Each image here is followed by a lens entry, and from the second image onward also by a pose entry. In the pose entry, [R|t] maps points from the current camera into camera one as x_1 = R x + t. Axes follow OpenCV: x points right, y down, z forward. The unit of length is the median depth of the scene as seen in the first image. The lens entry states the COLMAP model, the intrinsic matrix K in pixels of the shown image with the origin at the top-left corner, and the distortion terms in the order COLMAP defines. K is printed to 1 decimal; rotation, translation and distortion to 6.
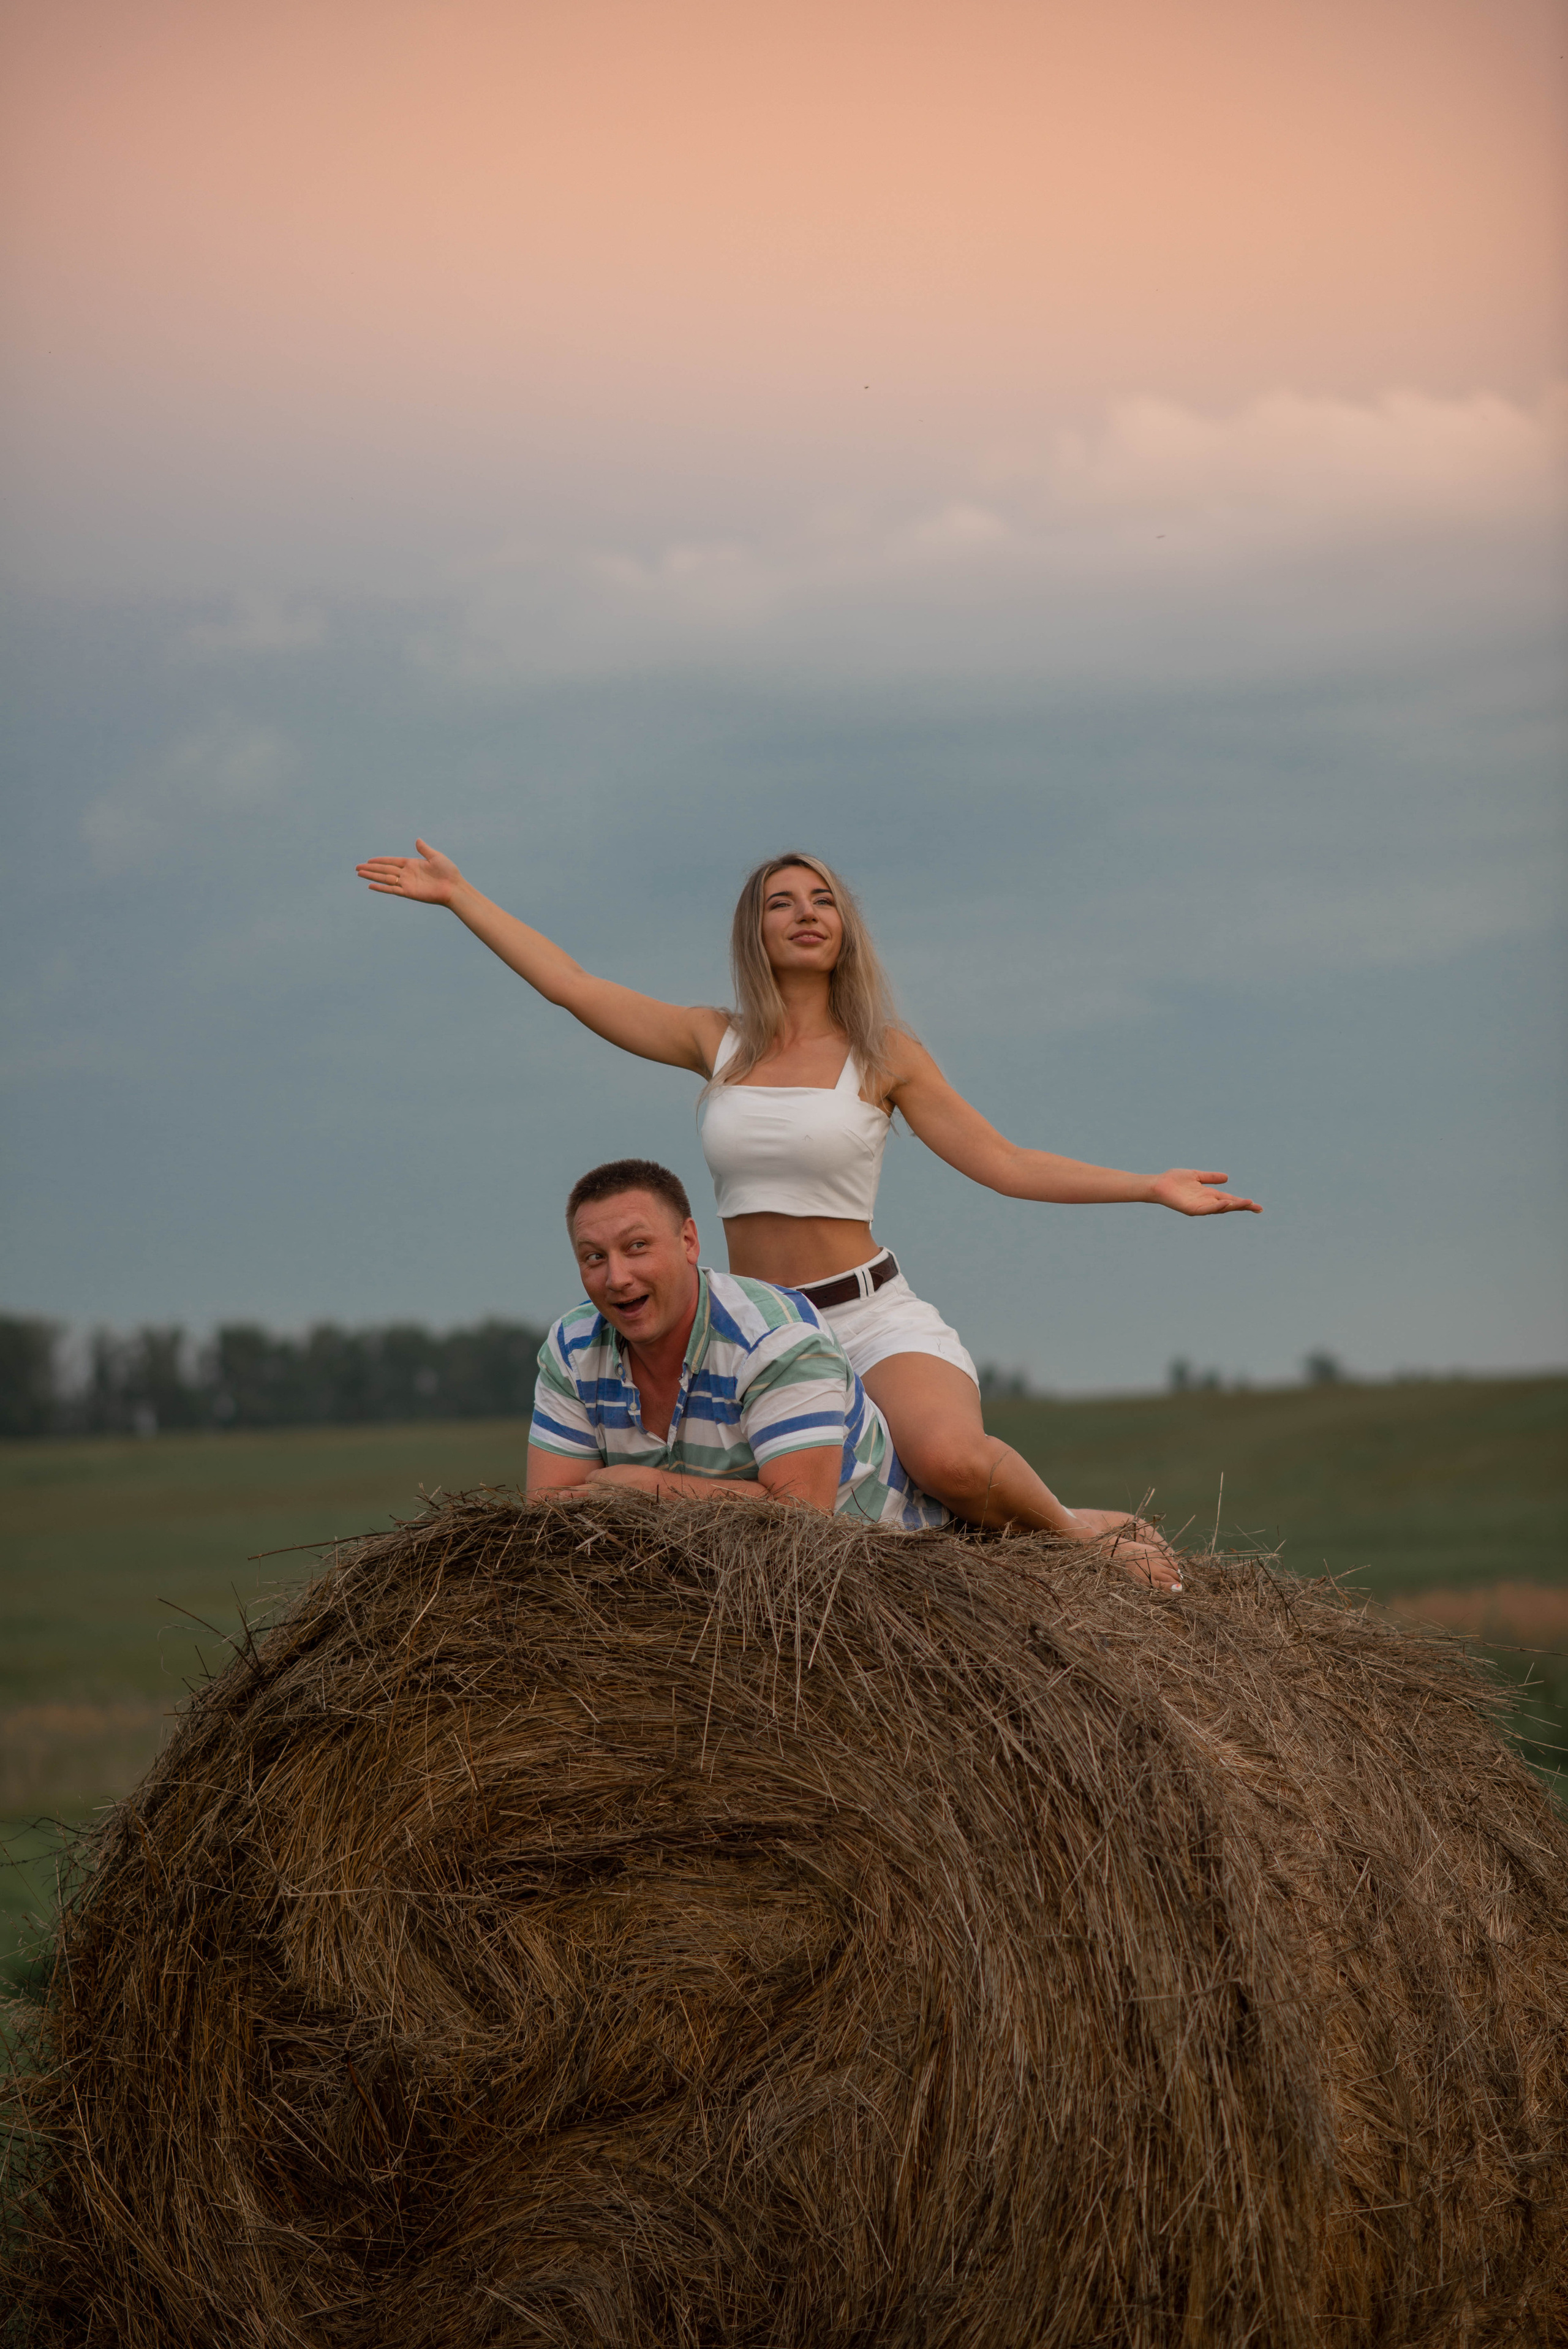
lens RADIAL K [[5318.5, 0, 778.6], [0, 5318.5, 1171.0], [0, 0, 1]] dist [0.054235, 0.000000]
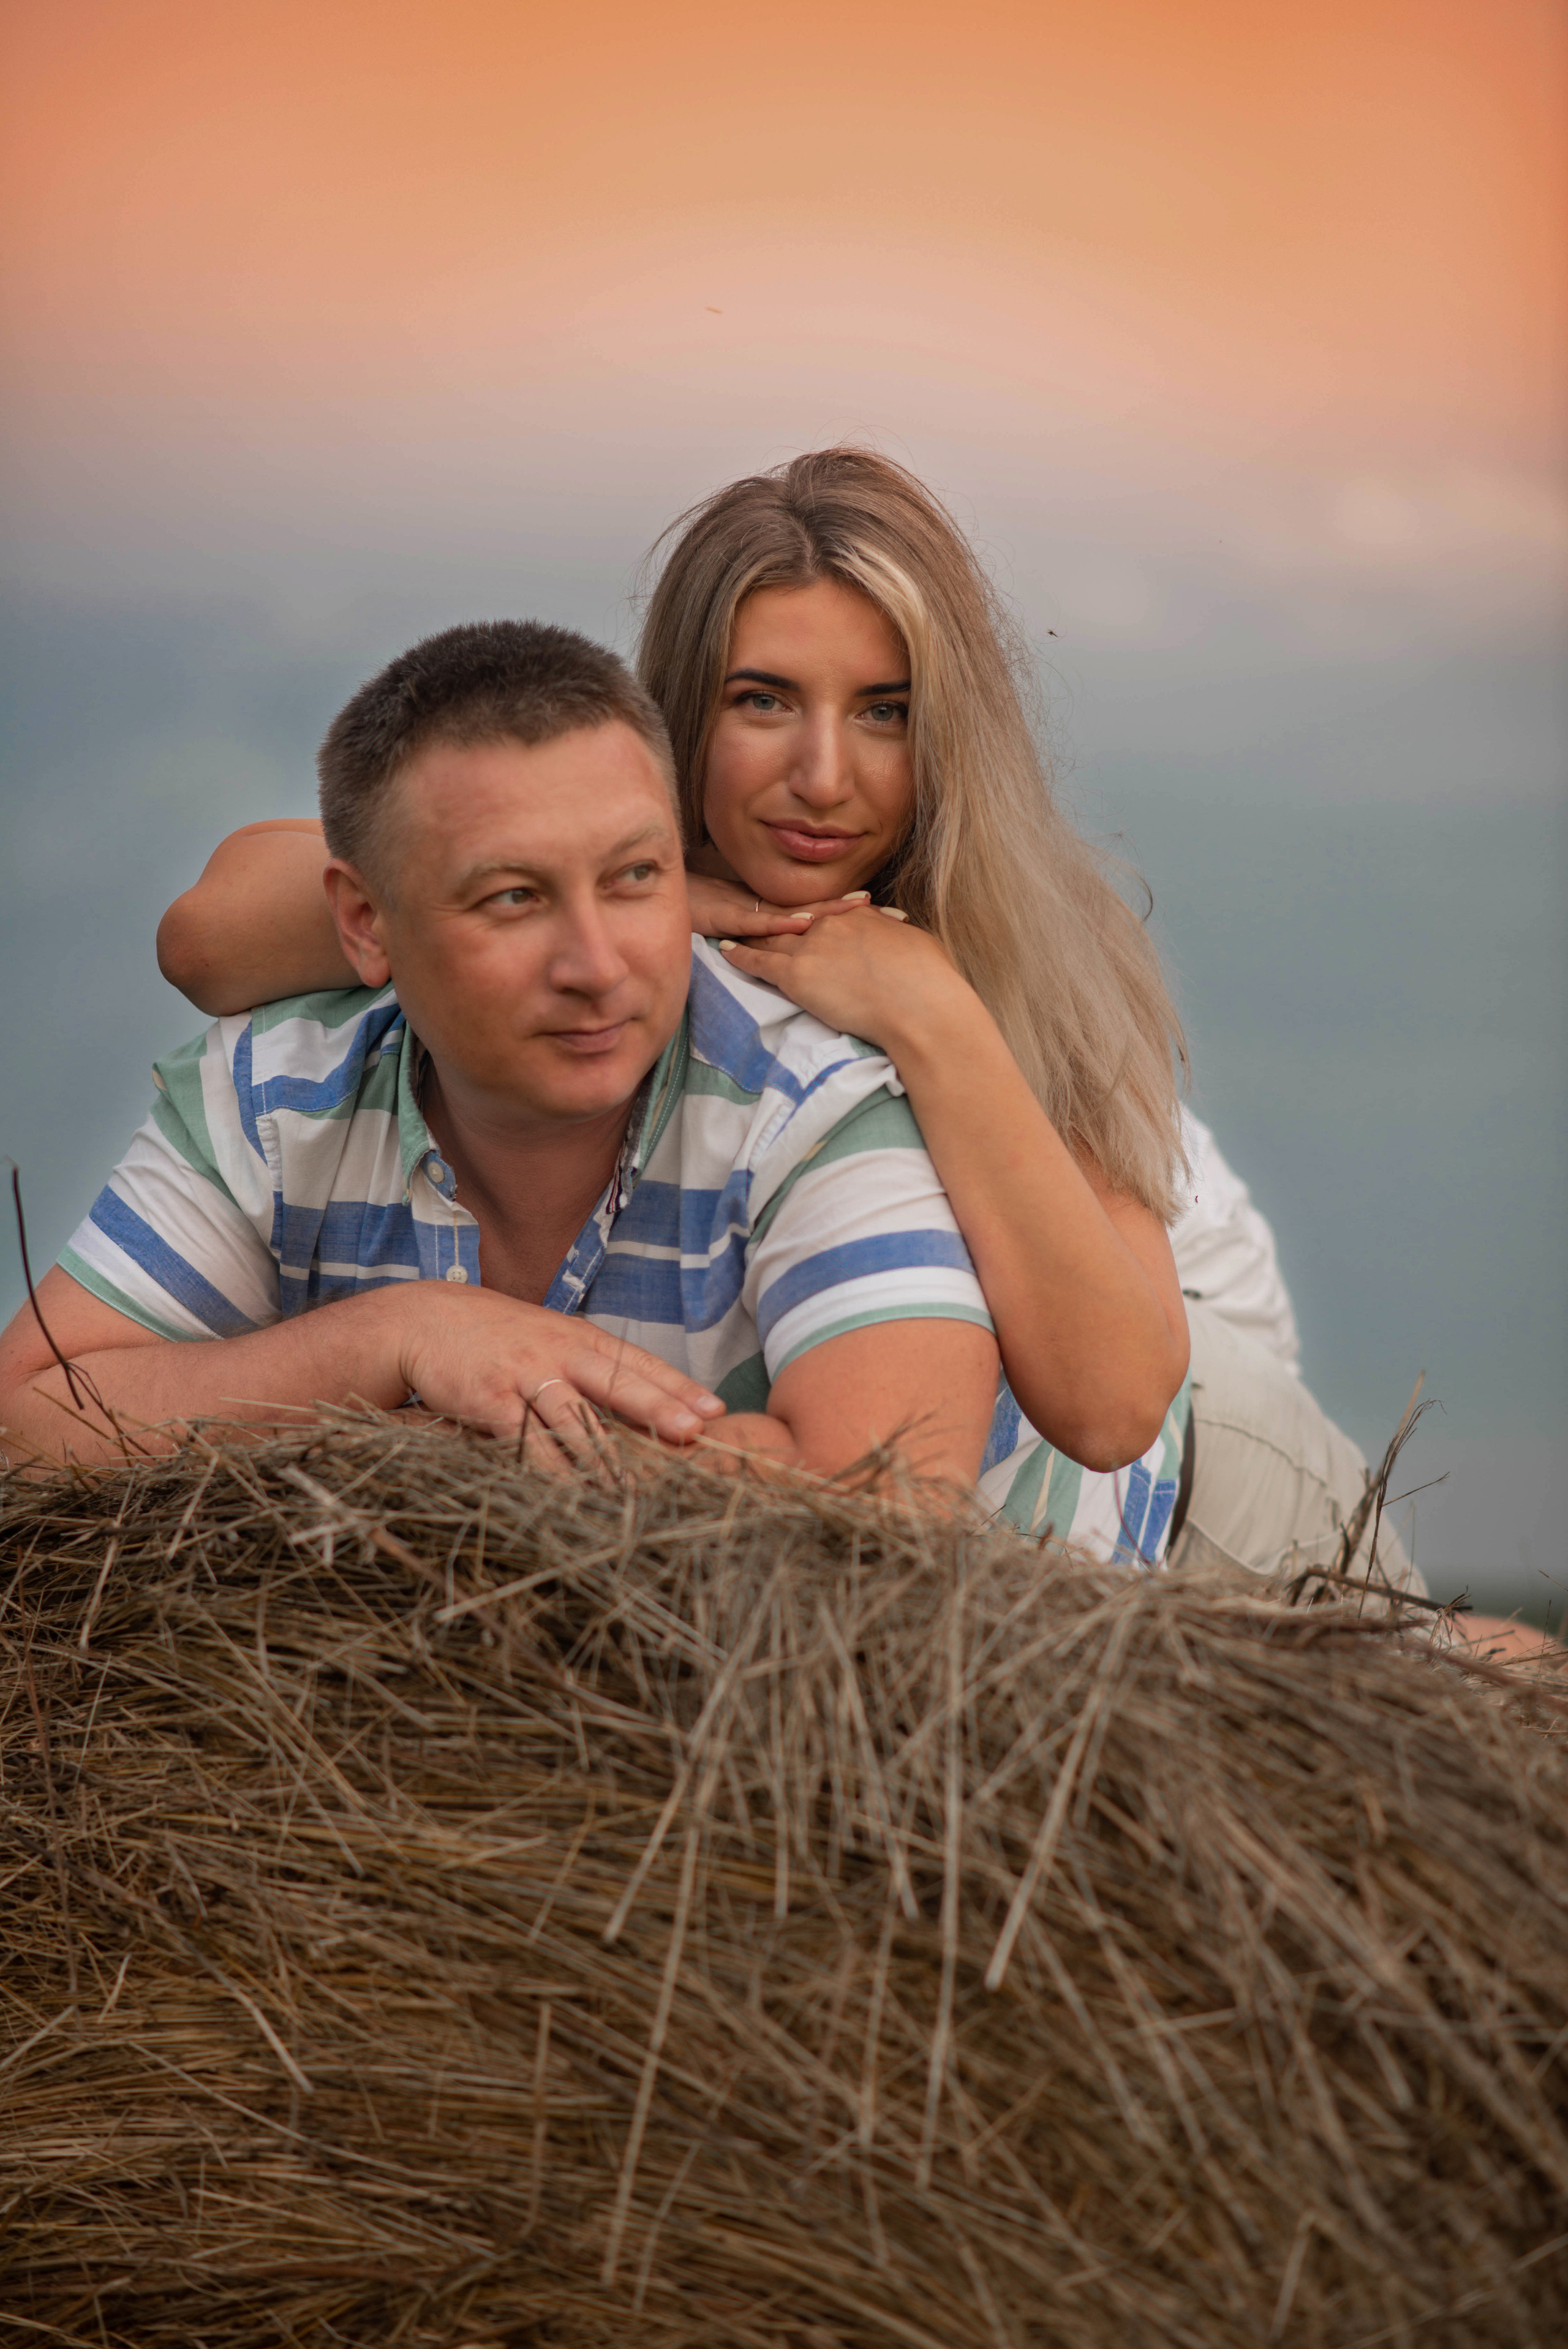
lens RADIAL K [[5318.5, 0, 797.8], [0, 5318.5, 1173.6], [0, 0, 1]] dist [0.054235, 0.000000]
pose [[0.992514, 0.095334, 0.076334, -0.034253], [-0.093083, 0.995127, -0.032528, 0.054732], [-0.079063, 0.025180, 0.996552, 0.664484]]
